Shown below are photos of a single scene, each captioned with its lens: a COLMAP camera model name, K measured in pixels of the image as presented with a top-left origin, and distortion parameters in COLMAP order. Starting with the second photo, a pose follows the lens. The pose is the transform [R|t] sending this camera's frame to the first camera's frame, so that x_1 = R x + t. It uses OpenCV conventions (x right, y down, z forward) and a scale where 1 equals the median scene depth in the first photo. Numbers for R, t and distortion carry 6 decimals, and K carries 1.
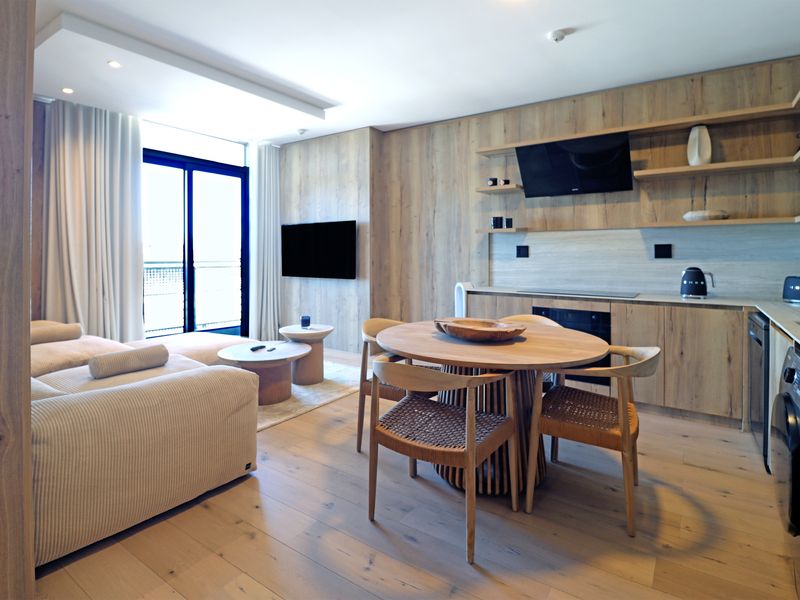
lens RADIAL K [[444.2, 0, 400.0], [0, 444.2, 300.0], [0, 0, 1]] dist [-0.003185, -0.015640]
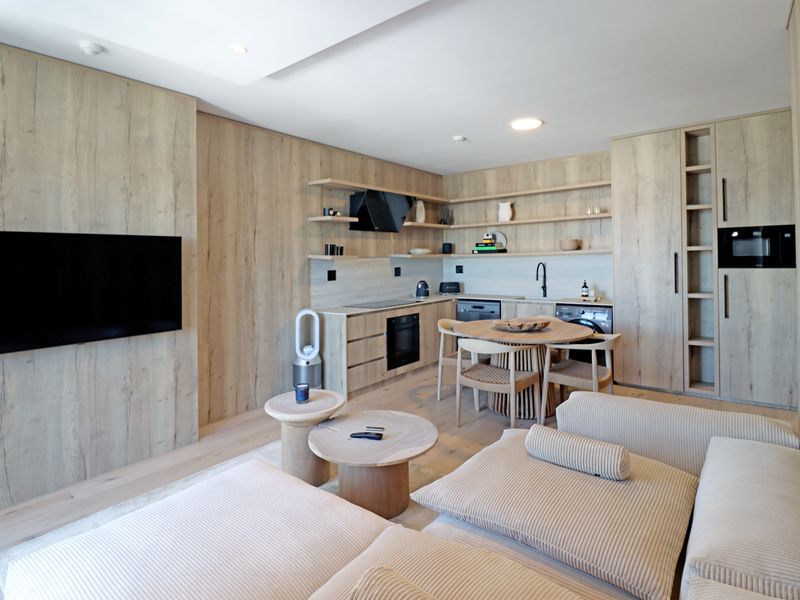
lens RADIAL K [[431.7, 0, 380.3], [0, 431.7, 303.8], [0, 0, 1]] dist [0.001560, -0.016585]
pose [[0.070388, -0.104215, 0.992061, -0.849095], [0.119846, 0.988207, 0.095307, -0.134138], [-0.990294, 0.112186, 0.082048, 0.837461]]
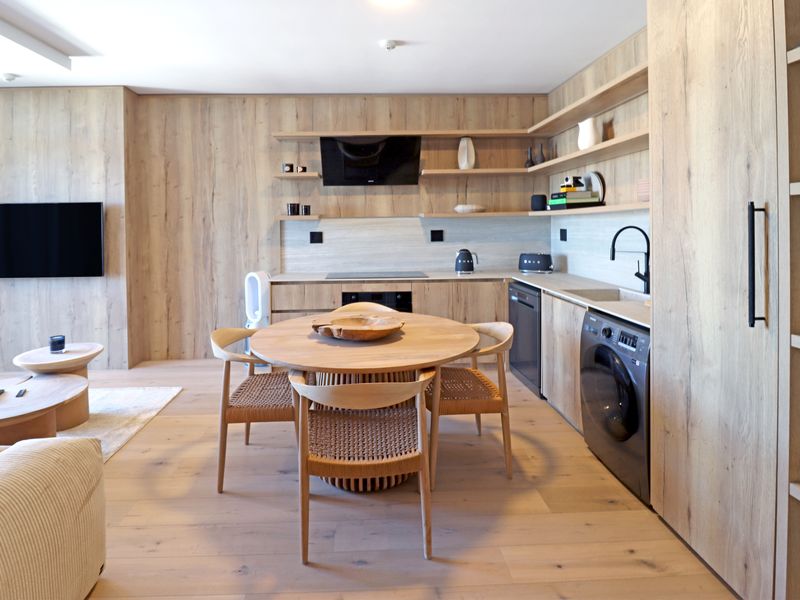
lens RADIAL K [[446.8, 0, 389.1], [0, 446.8, 271.4], [0, 0, 1]] dist [0.000348, -0.016004]
pose [[0.796119, -0.076911, 0.600233, -0.219536], [0.076144, 0.996739, 0.026724, -0.049369], [-0.600331, 0.024428, 0.799379, 0.093688]]
